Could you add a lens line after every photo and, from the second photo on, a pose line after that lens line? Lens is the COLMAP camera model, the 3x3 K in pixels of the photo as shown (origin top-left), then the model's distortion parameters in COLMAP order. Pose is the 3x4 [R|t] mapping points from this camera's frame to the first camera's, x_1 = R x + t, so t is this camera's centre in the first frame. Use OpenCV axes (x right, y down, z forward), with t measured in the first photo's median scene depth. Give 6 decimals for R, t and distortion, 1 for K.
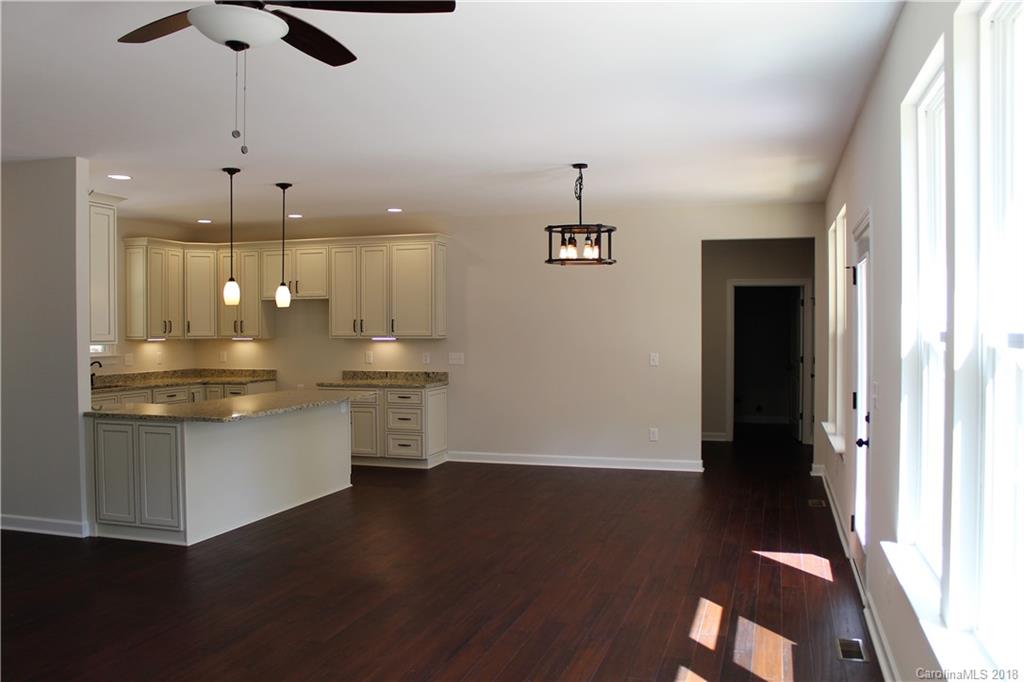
lens RADIAL K [[866.0, 0, 512.0], [0, 866.0, 341.0], [0, 0, 1]] dist [-0.167615, 0.149506]
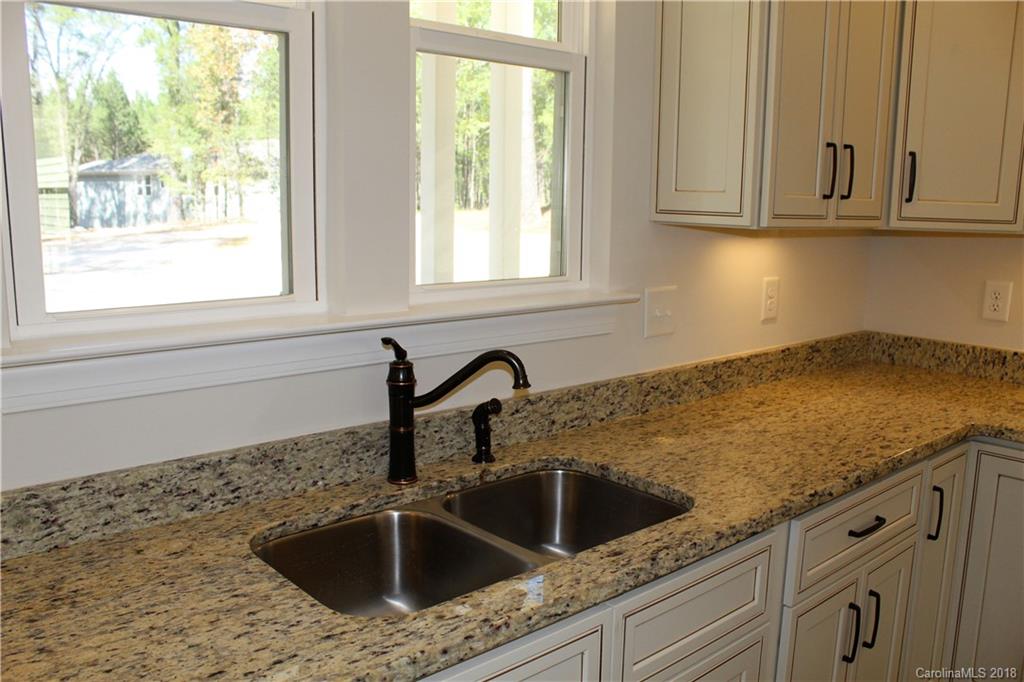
lens RADIAL K [[866.0, 0, 512.0], [0, 866.0, 341.0], [0, 0, 1]] dist [-0.167615, 0.149506]
pose [[0.851827, 0.109930, -0.512158, -0.352163], [-0.033687, 0.987204, 0.155866, -0.004718], [0.522739, -0.115518, 0.844630, 0.744208]]
